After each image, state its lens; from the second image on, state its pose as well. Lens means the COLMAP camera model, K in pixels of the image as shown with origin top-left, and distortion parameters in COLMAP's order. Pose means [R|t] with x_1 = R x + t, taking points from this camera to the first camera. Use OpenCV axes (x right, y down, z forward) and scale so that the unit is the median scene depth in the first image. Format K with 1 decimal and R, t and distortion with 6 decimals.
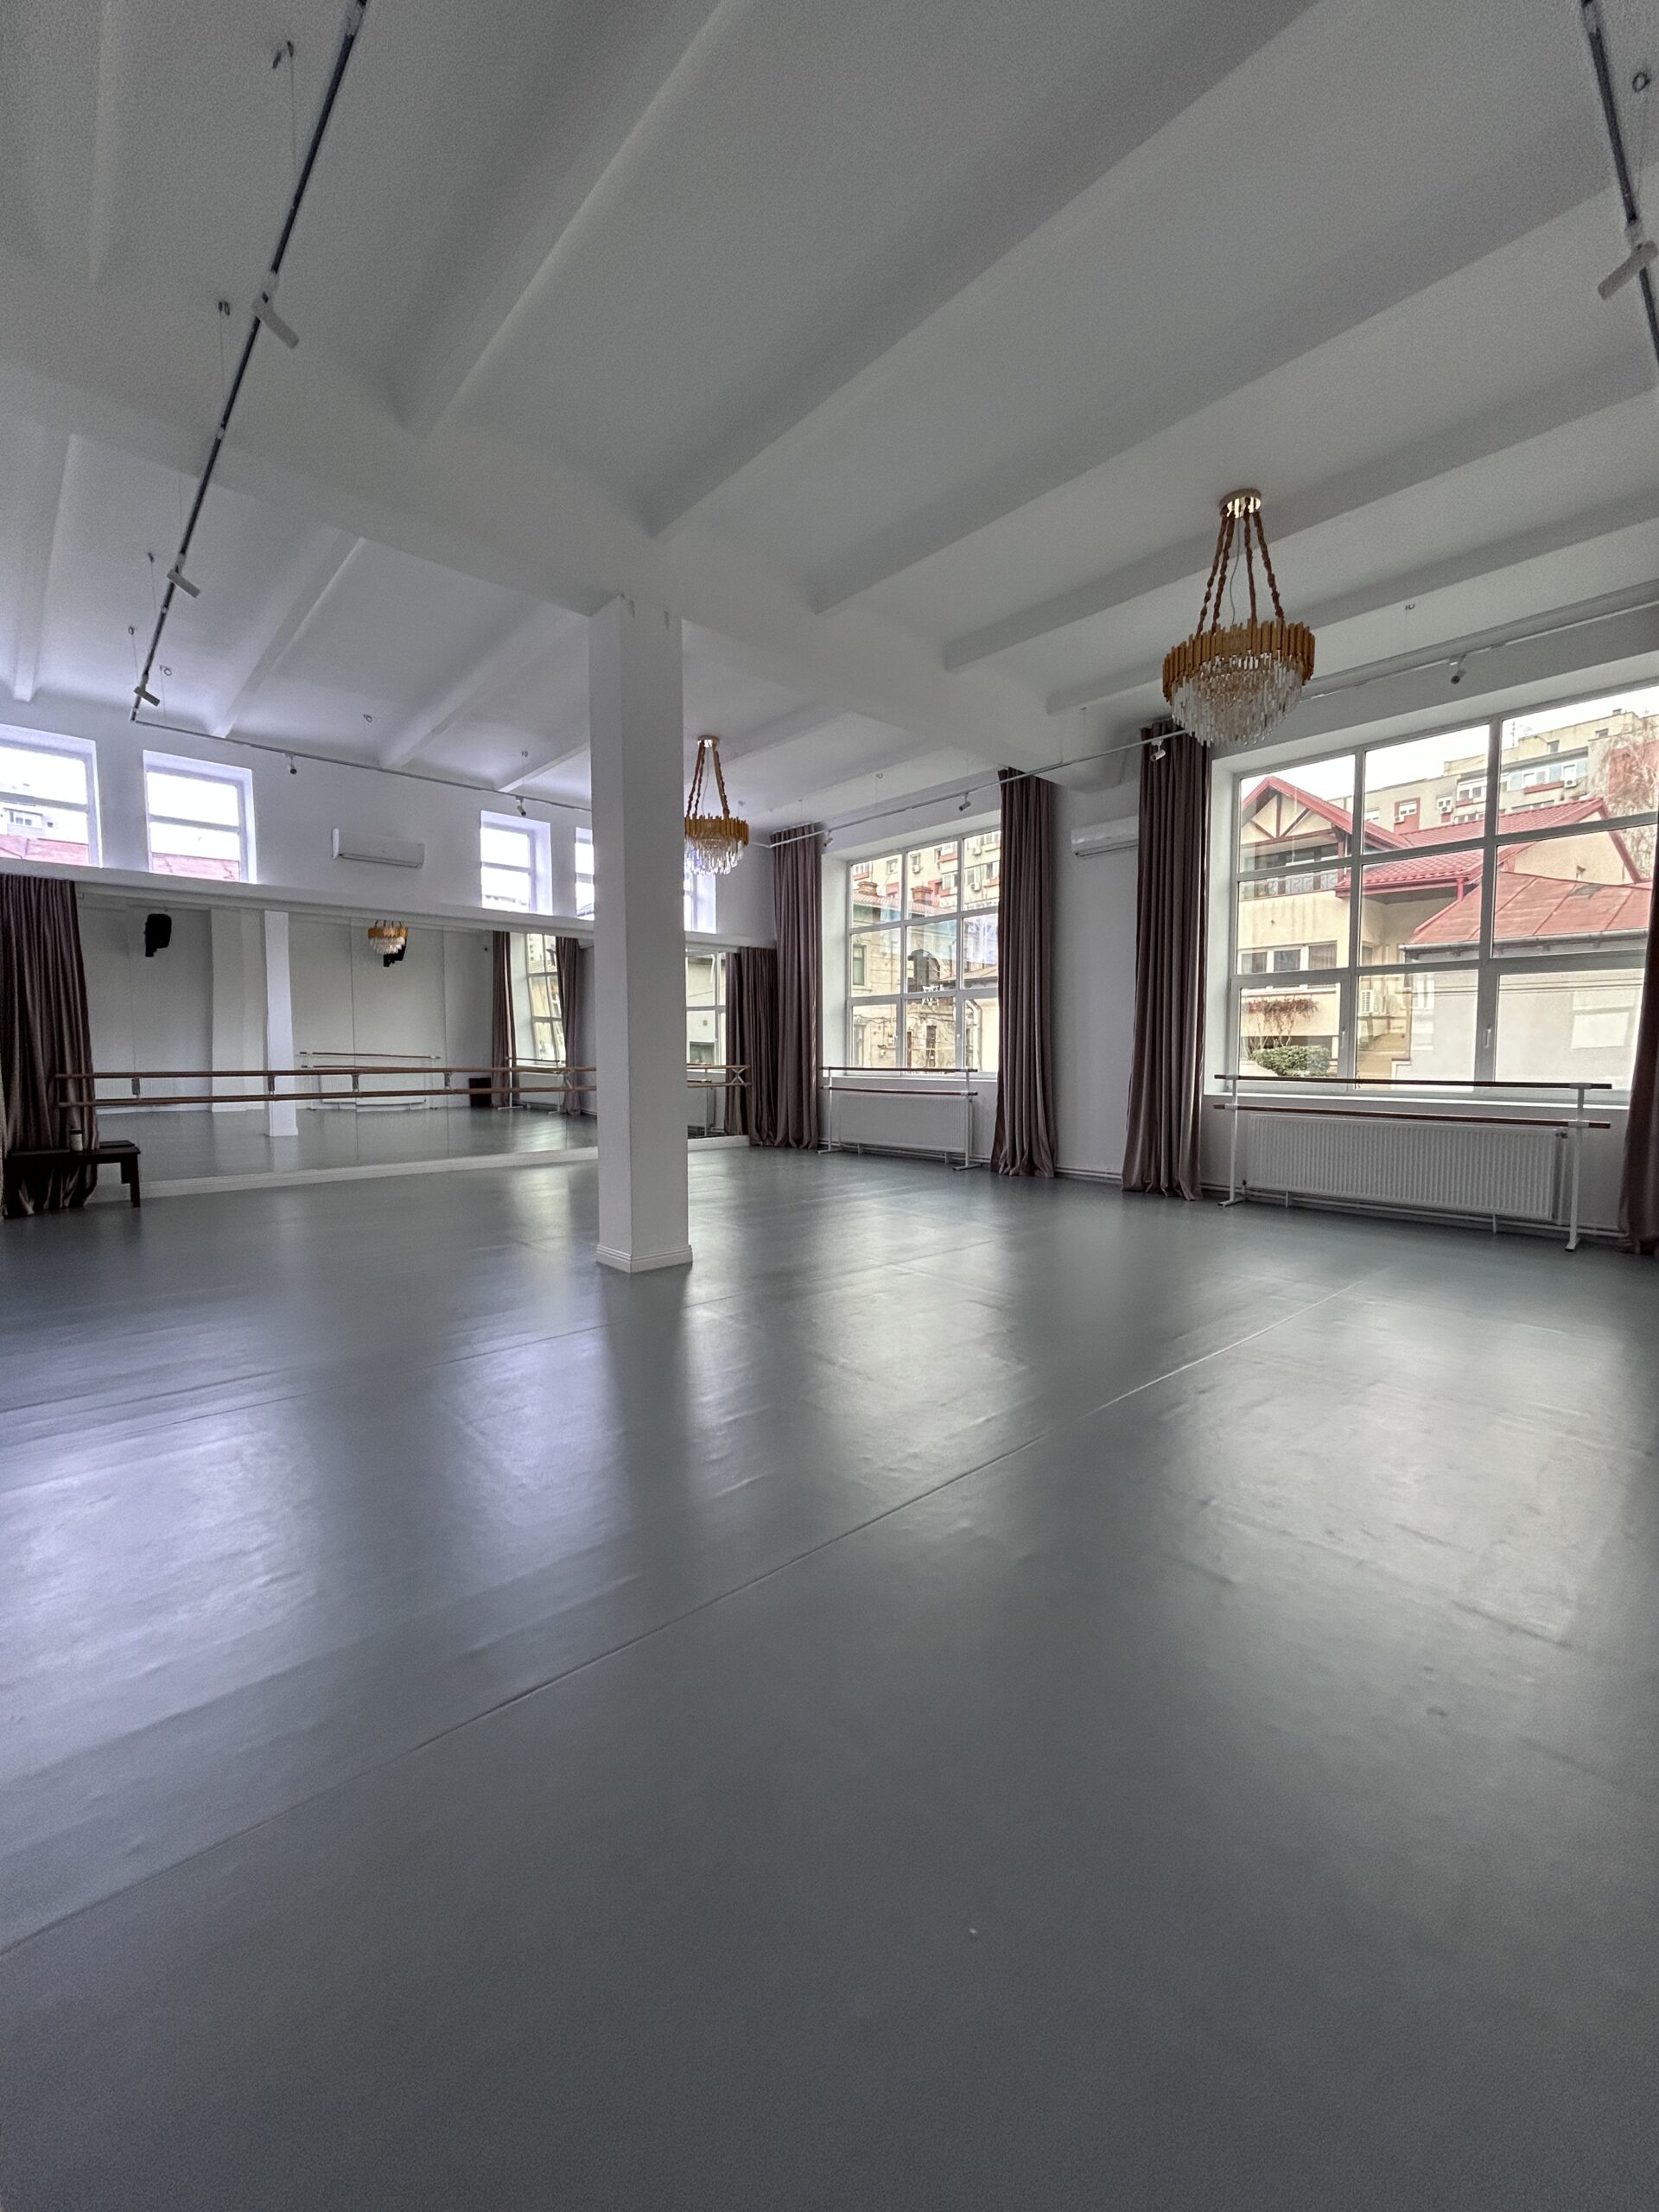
lens RADIAL K [[894.2, 0, 827.4], [0, 894.2, 1114.3], [0, 0, 1]] dist [0.009762, -0.000330]
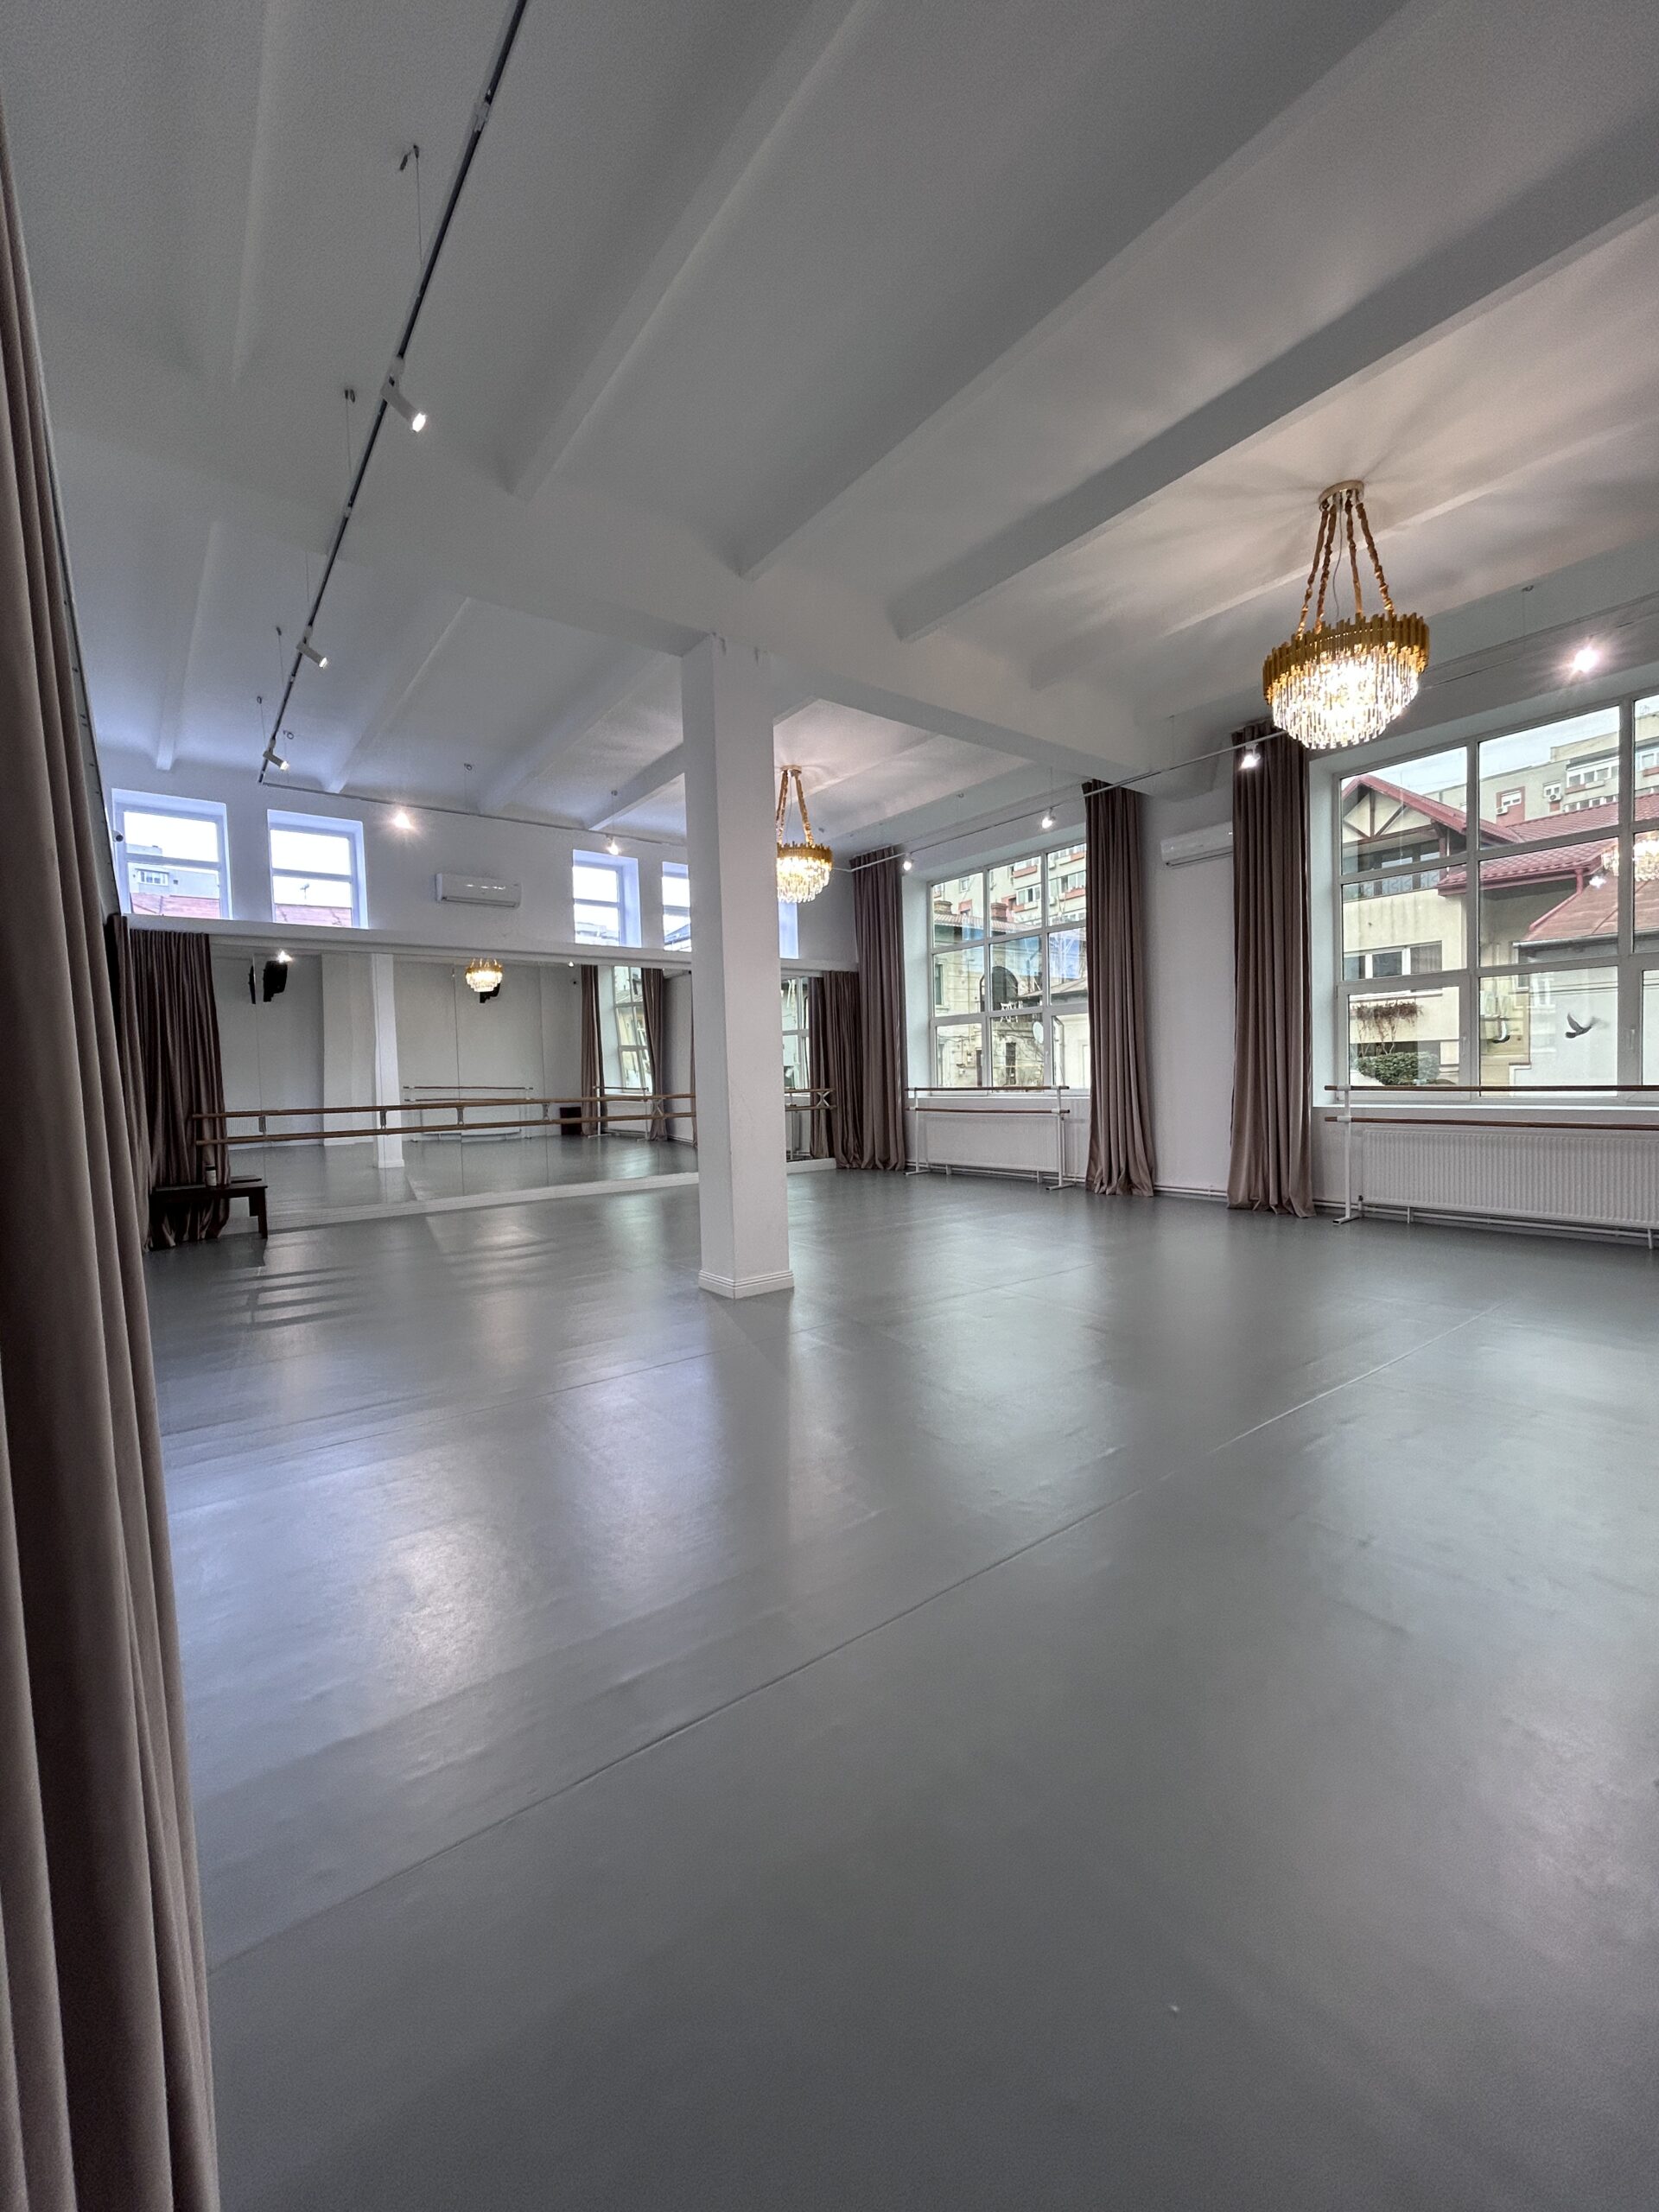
lens RADIAL K [[894.2, 0, 826.7], [0, 894.2, 1115.8], [0, 0, 1]] dist [0.009762, -0.000330]
pose [[0.996181, -0.023809, -0.084000, -0.015609], [0.021950, 0.999495, -0.022977, -0.001725], [0.084504, 0.021045, 0.996201, 0.001585]]
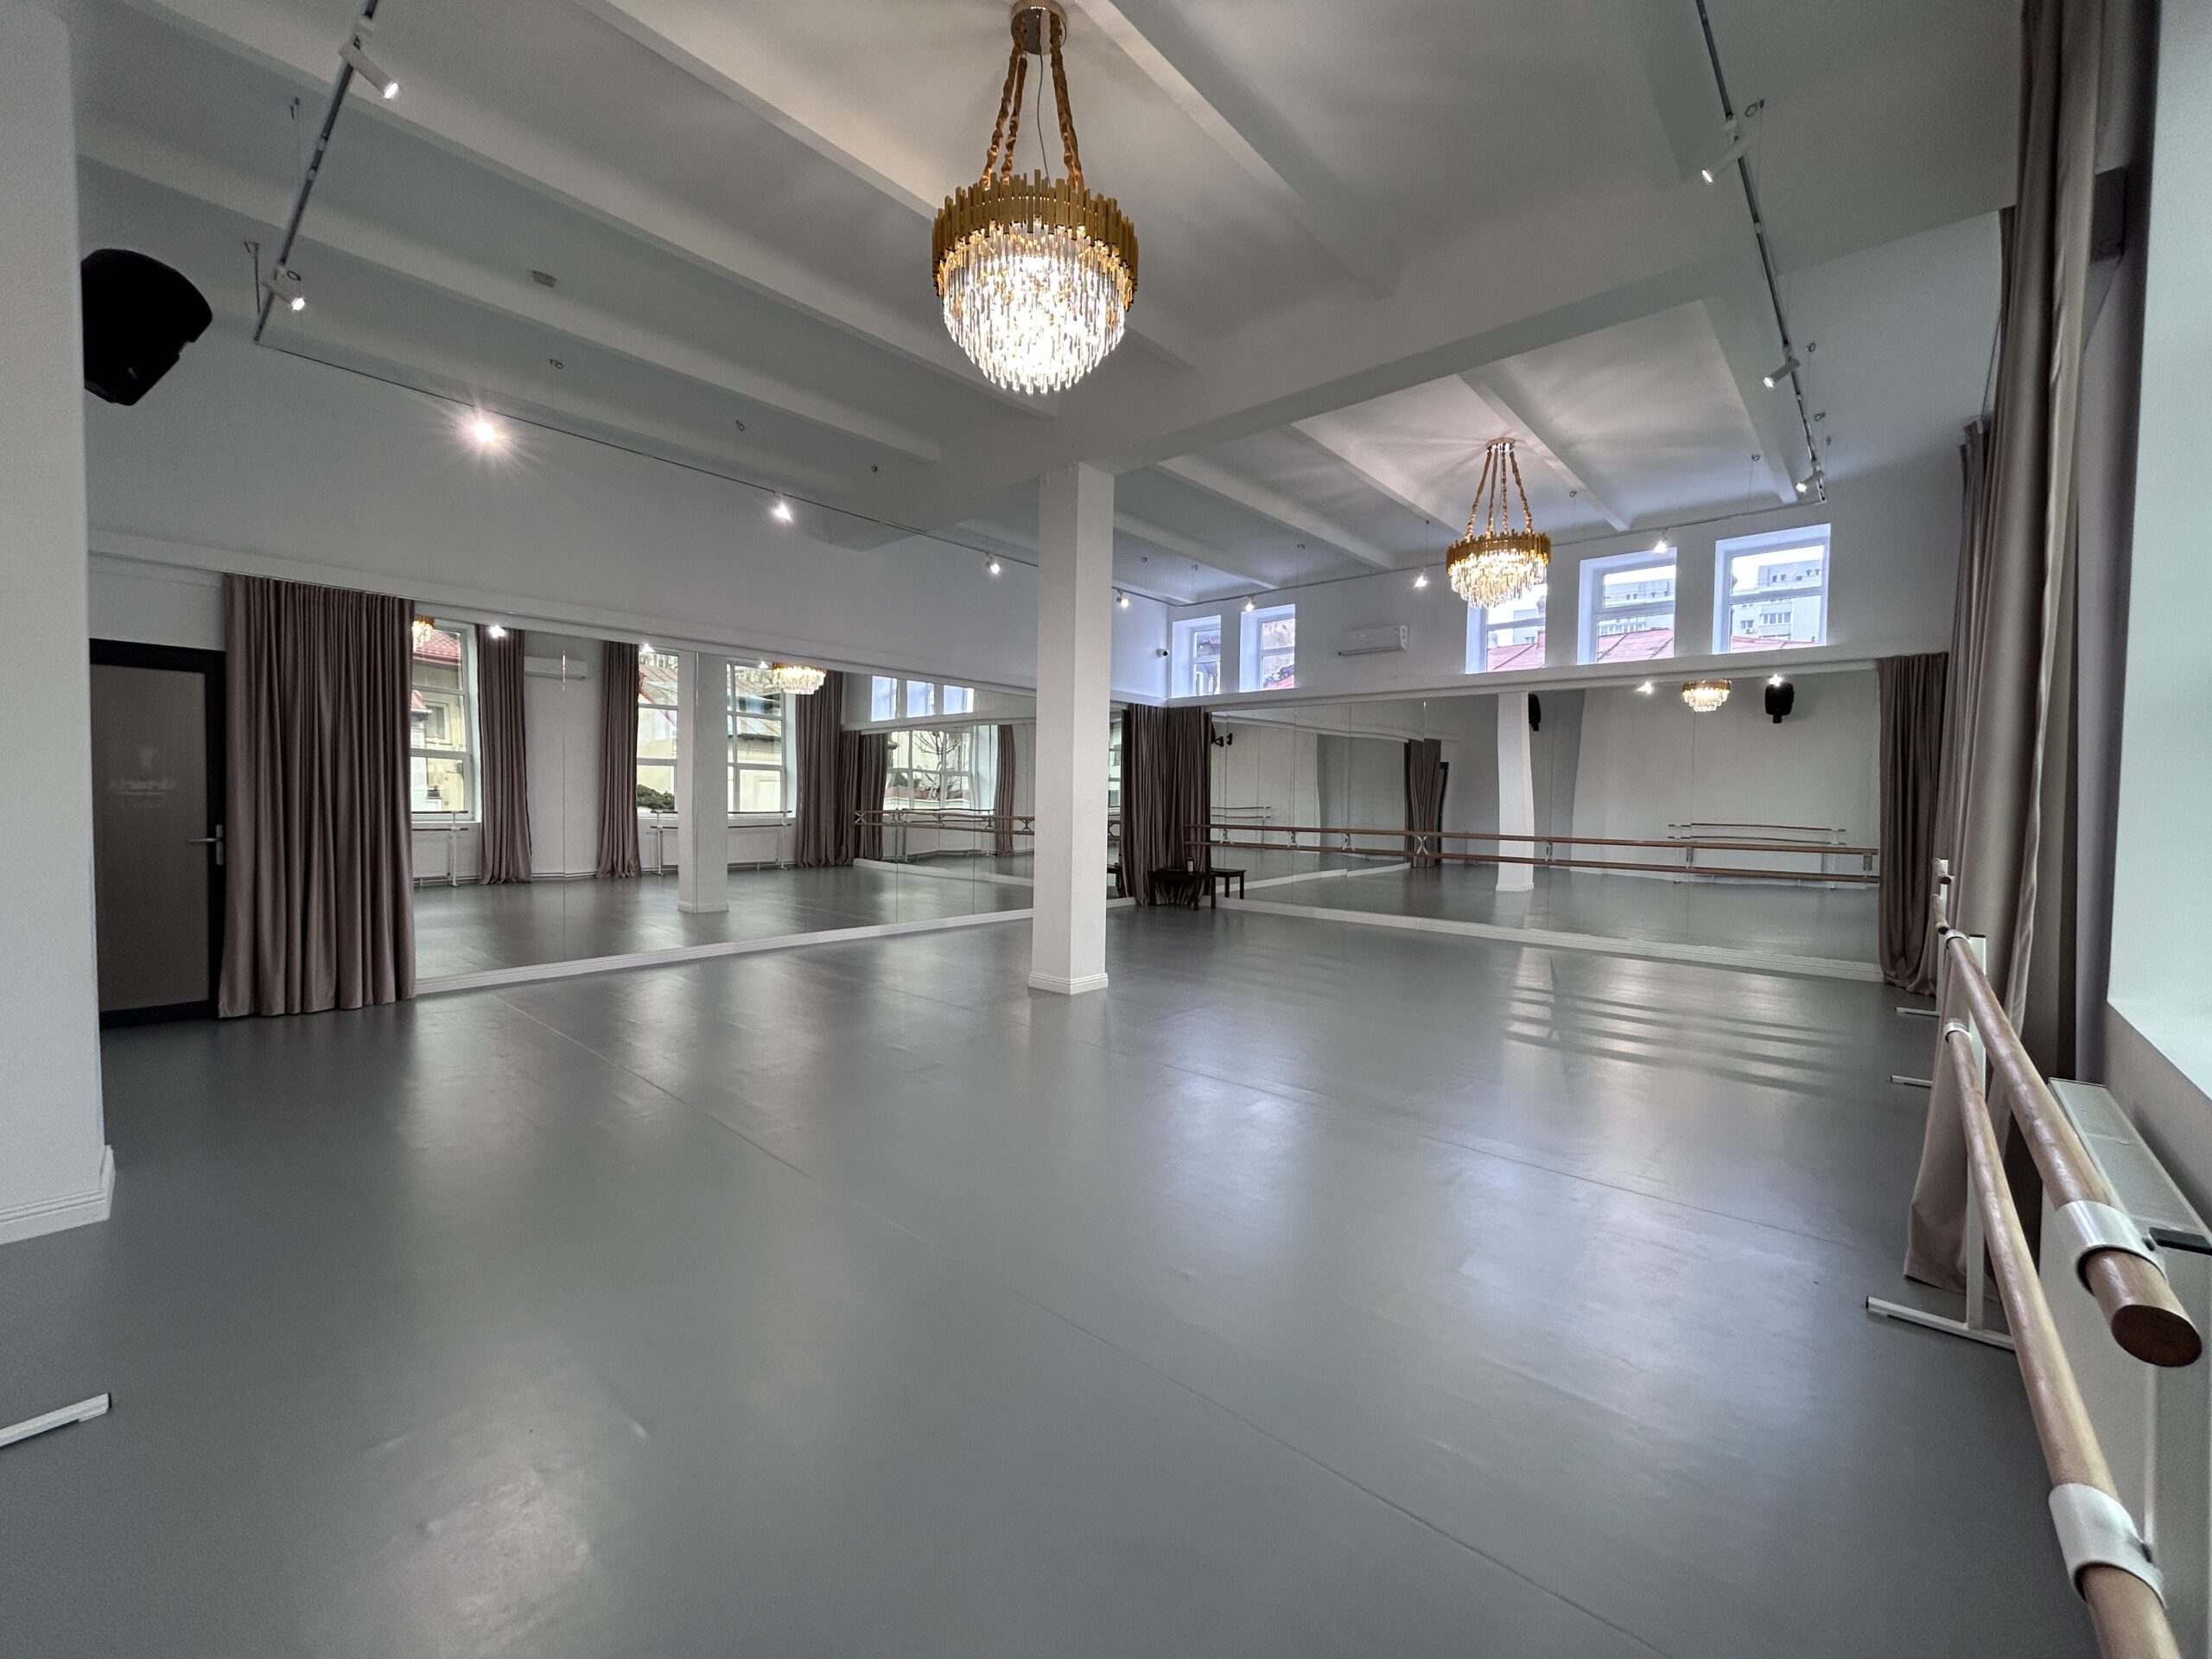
lens RADIAL K [[894.2, 0, 1104.5], [0, 894.2, 829.2], [0, 0, 1]] dist [0.009762, -0.000330]
pose [[0.112699, 0.028768, -0.993213, 0.633514], [-0.096104, 0.995210, 0.017921, -0.041959], [0.988971, 0.093432, 0.114924, 0.557039]]
